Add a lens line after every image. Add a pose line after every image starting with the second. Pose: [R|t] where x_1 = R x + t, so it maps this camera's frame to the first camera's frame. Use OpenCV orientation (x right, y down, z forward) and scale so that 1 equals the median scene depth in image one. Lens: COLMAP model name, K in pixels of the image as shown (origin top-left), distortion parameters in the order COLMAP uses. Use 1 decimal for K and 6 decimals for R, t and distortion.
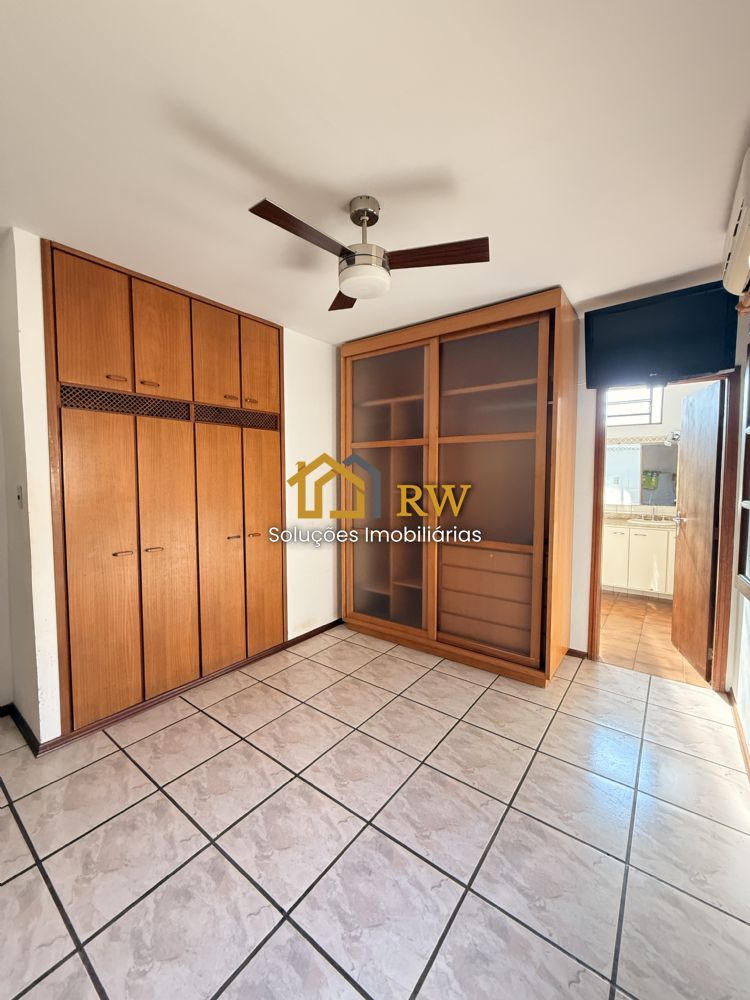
lens RADIAL K [[398.5, 0, 372.2], [0, 398.5, 497.3], [0, 0, 1]] dist [0.000748, 0.000392]
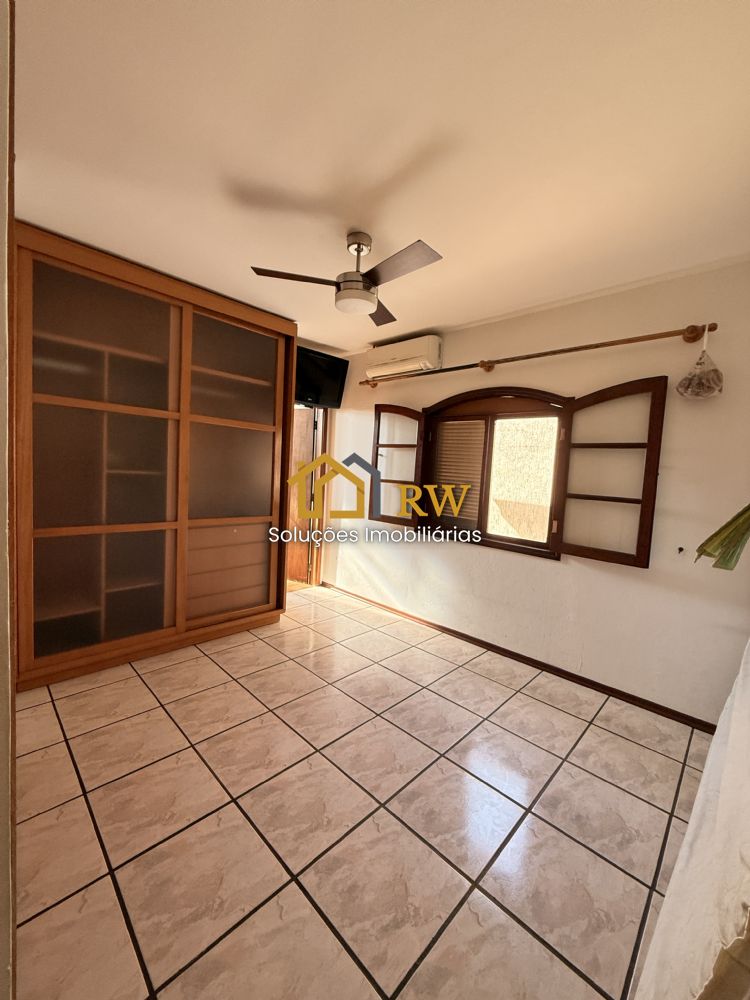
lens RADIAL K [[398.5, 0, 377.7], [0, 398.5, 498.4], [0, 0, 1]] dist [0.000748, 0.000392]
pose [[0.117420, -0.063315, 0.991062, -0.816710], [0.003412, 0.997985, 0.063353, -0.012779], [-0.993076, -0.004058, 0.117400, 0.517561]]
